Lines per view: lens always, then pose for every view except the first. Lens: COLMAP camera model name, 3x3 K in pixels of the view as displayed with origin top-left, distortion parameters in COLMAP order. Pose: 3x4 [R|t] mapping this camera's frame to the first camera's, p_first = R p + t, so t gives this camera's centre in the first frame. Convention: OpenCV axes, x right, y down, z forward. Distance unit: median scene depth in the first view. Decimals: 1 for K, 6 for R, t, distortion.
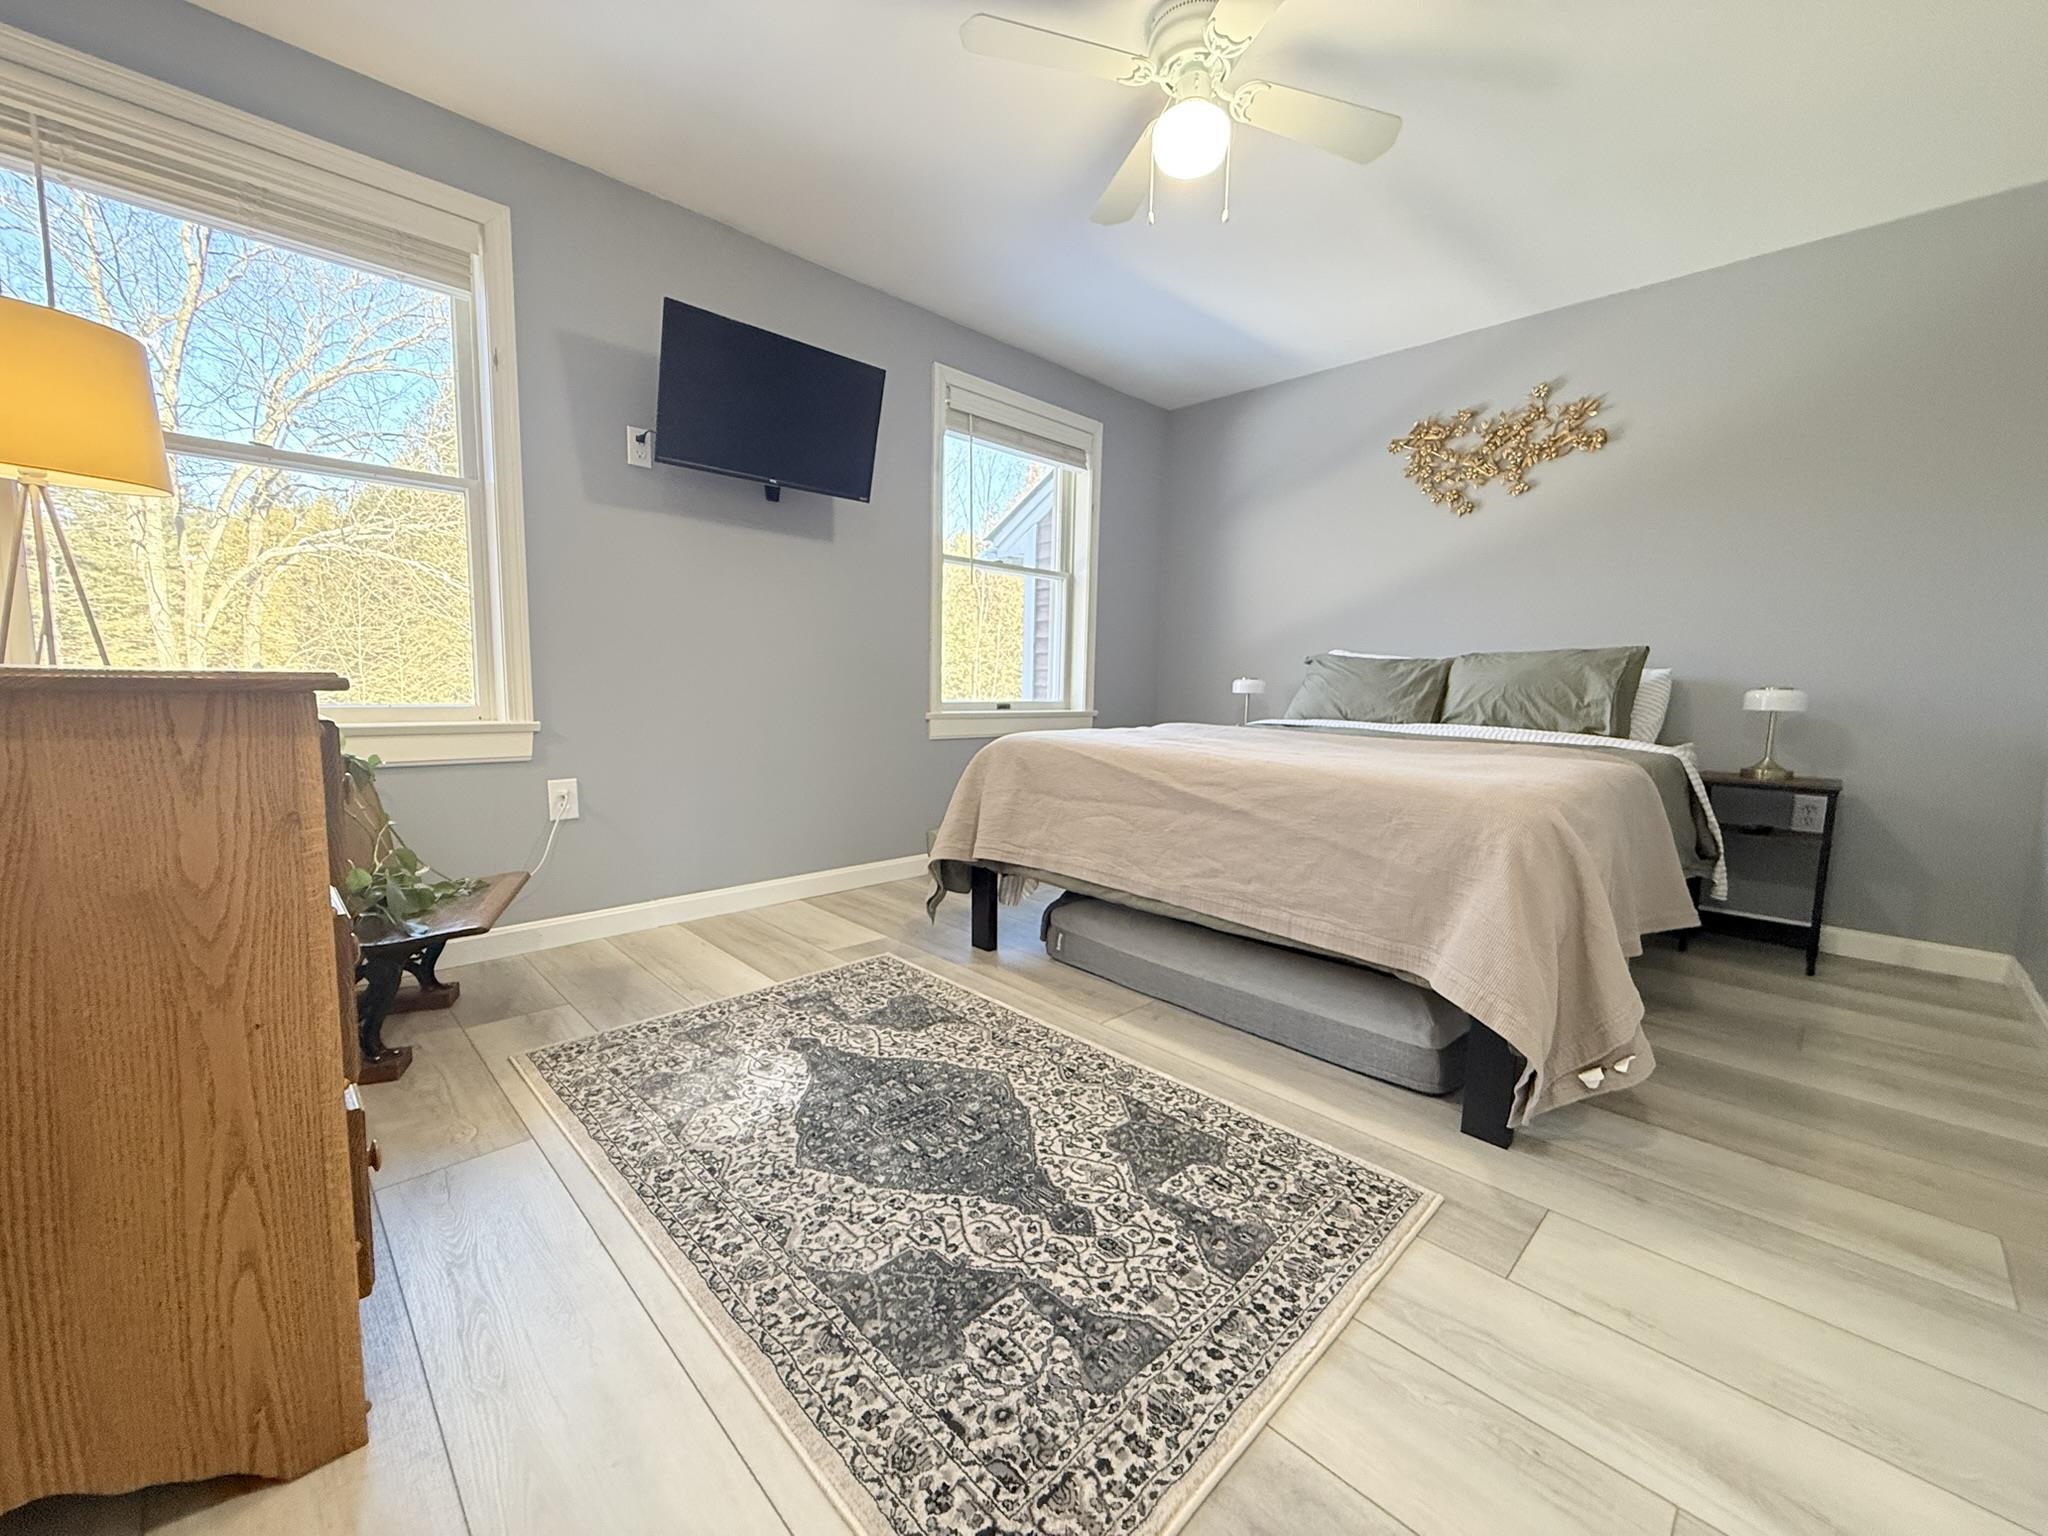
lens RADIAL K [[814.3, 0, 1022.0], [0, 814.3, 766.8], [0, 0, 1]] dist [0.000998, -0.000117]
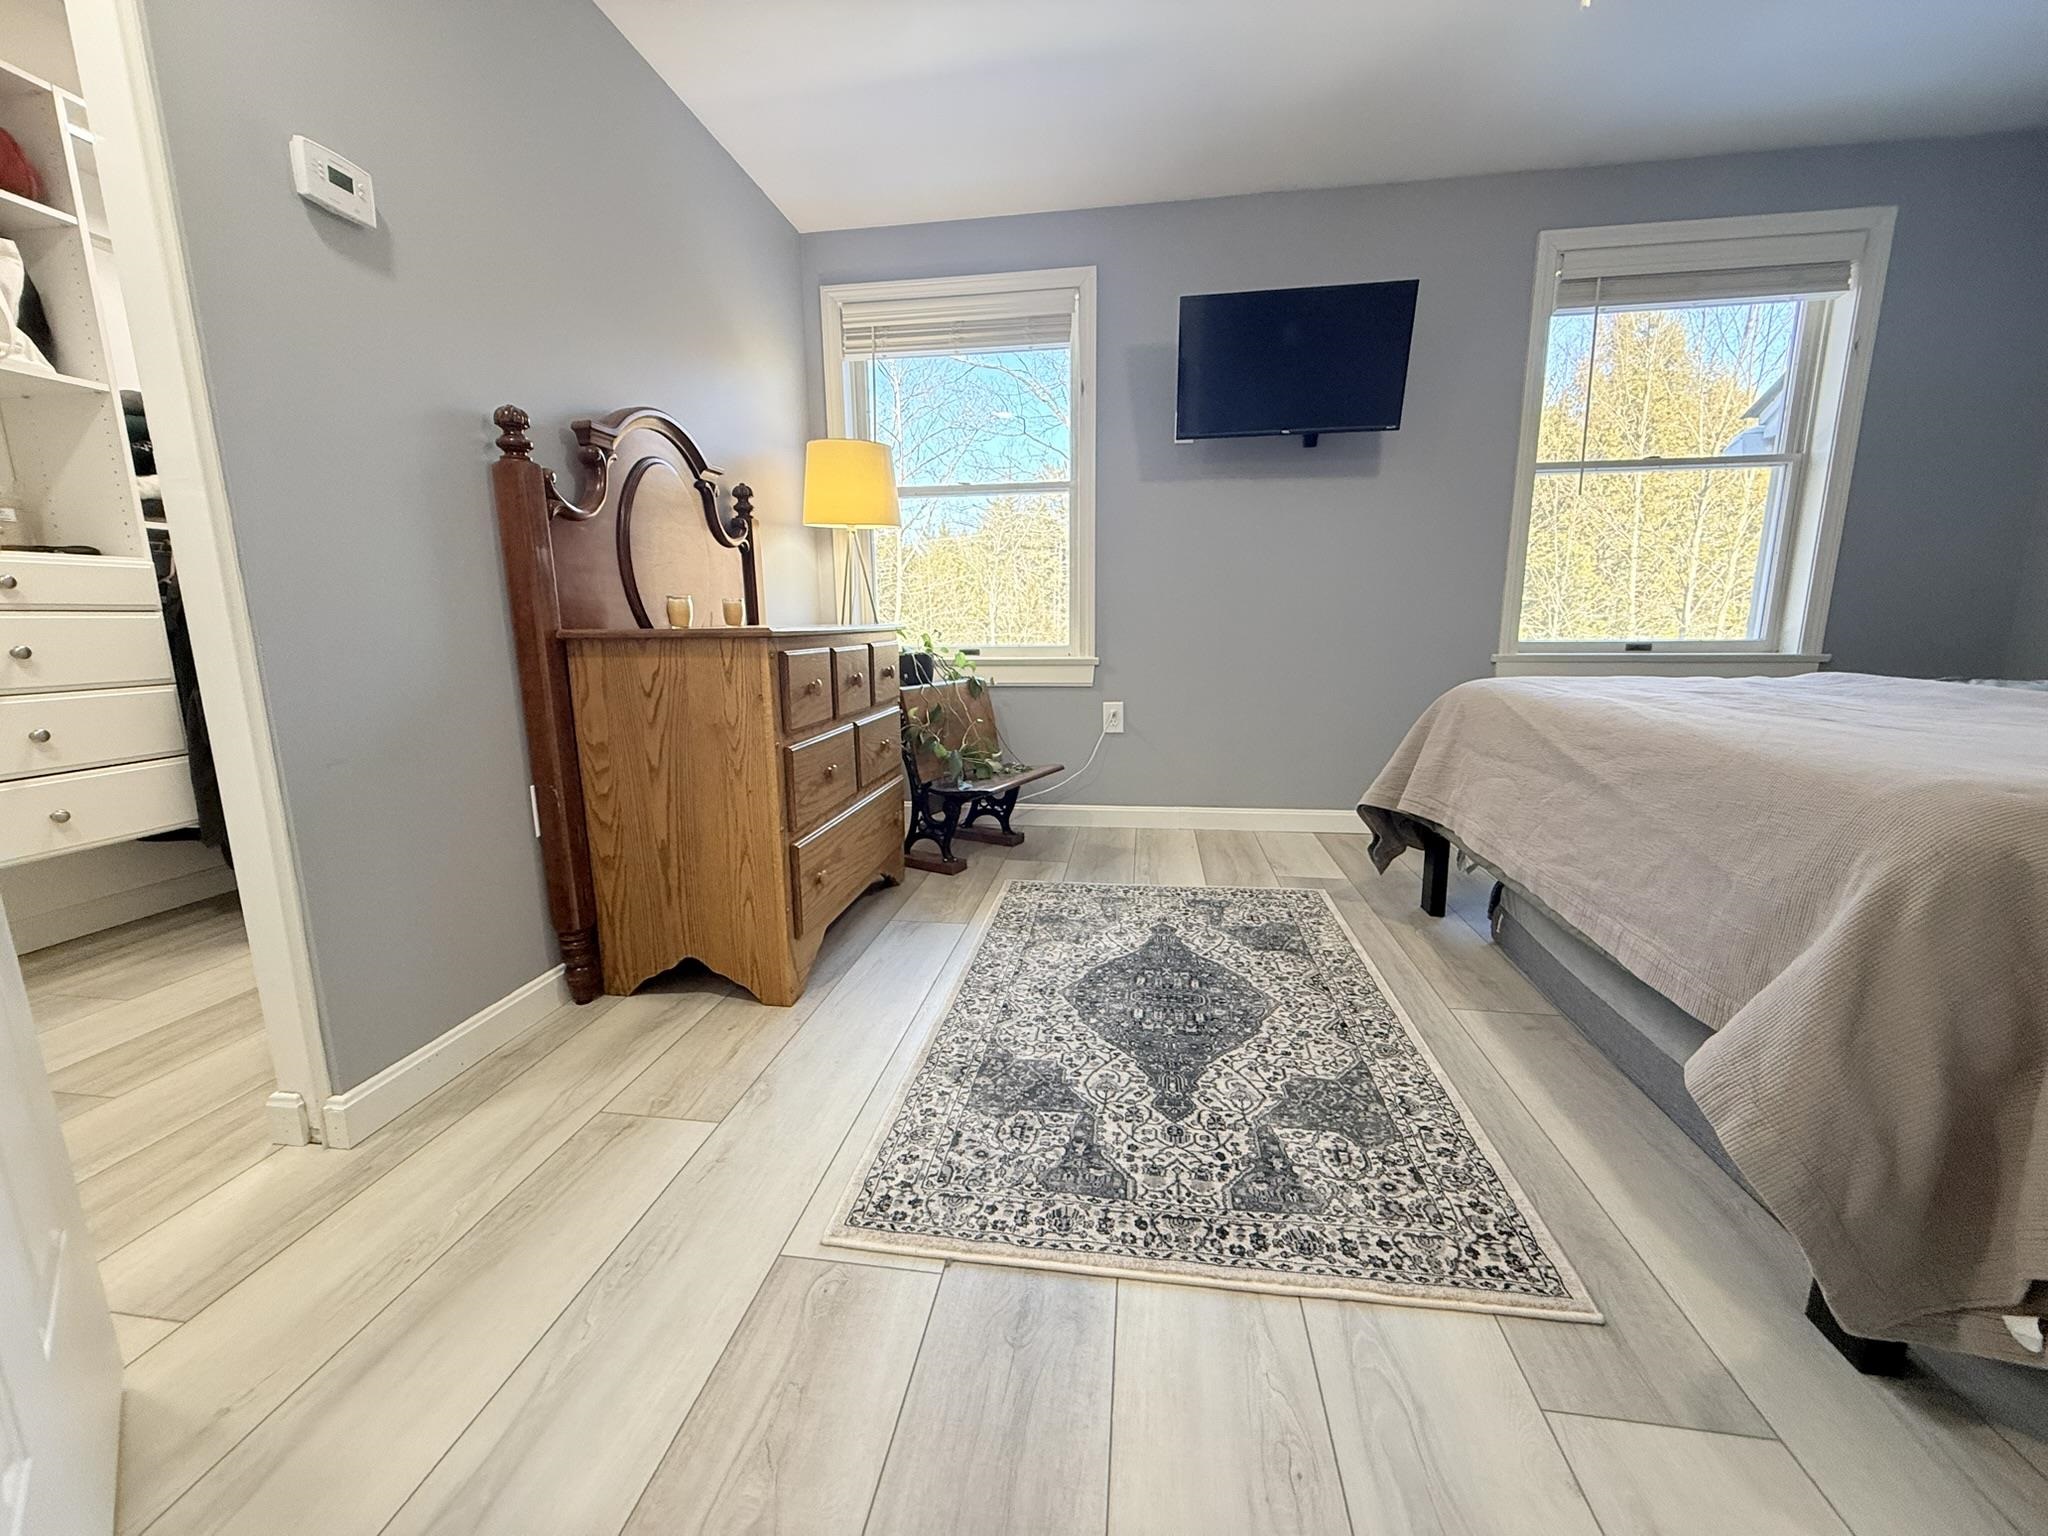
lens RADIAL K [[814.3, 0, 1018.6], [0, 814.3, 767.8], [0, 0, 1]] dist [0.000998, -0.000117]
pose [[0.603875, 0.117852, -0.788319, 0.483933], [-0.061036, 0.992942, 0.101688, -0.004633], [0.794739, -0.013291, 0.606806, 0.097724]]
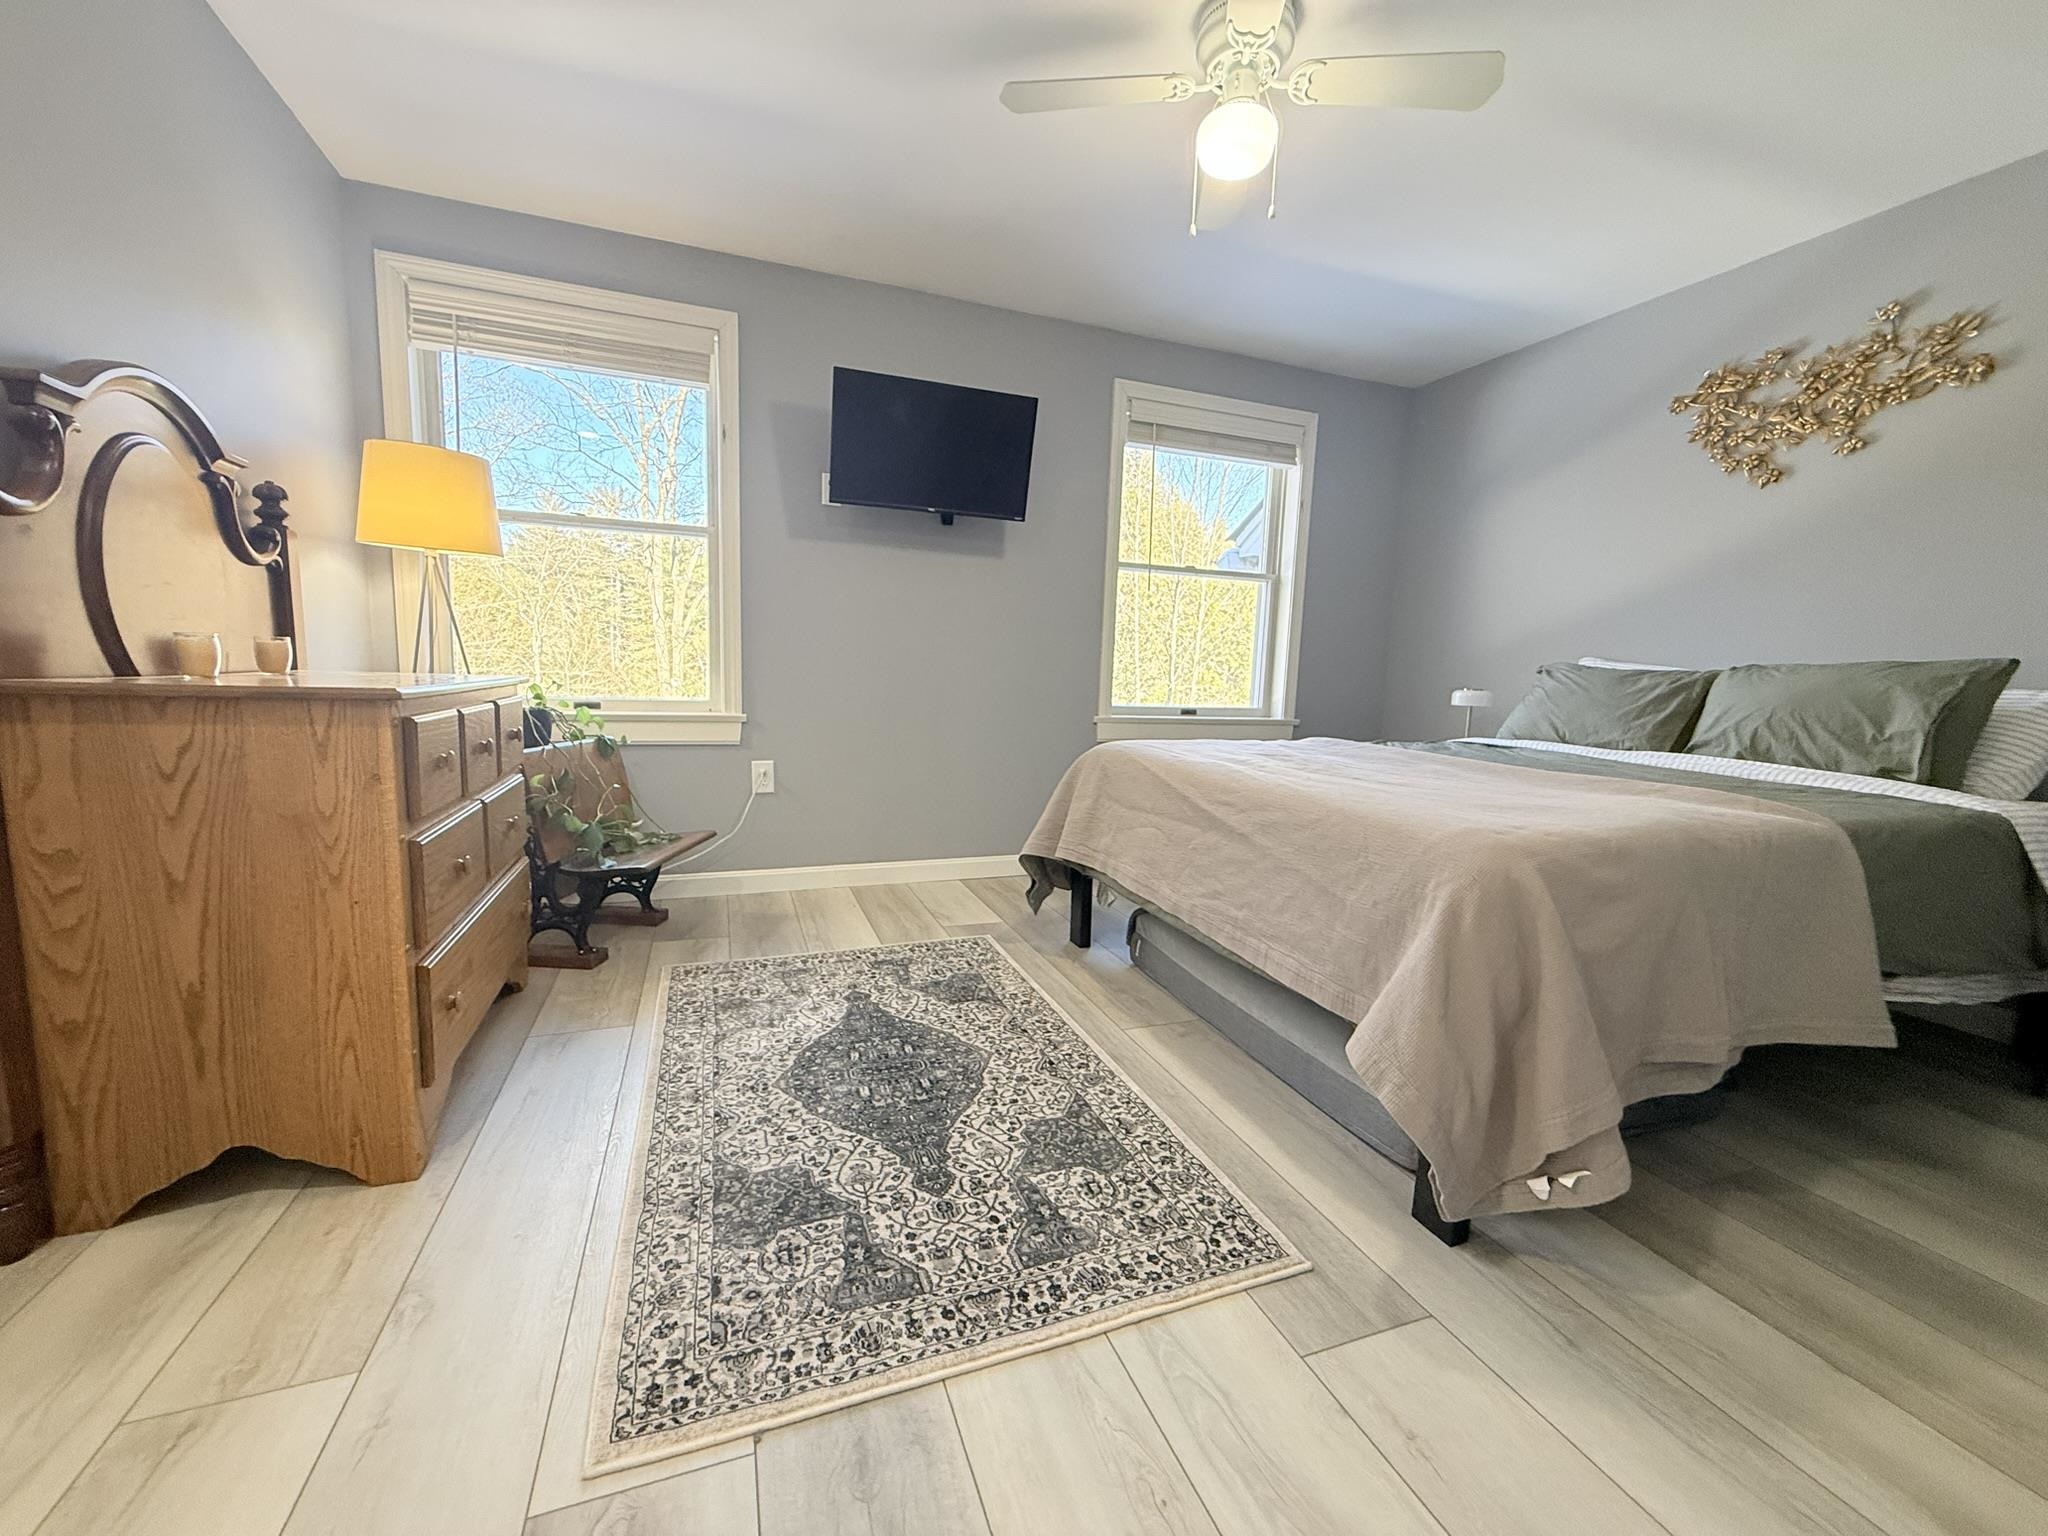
lens RADIAL K [[814.3, 0, 1020.4], [0, 814.3, 767.7], [0, 0, 1]] dist [0.000998, -0.000117]
pose [[0.915283, 0.059800, -0.398348, 0.369699], [-0.057427, 0.998189, 0.017898, -0.023661], [0.398697, 0.006494, 0.917060, 0.009617]]
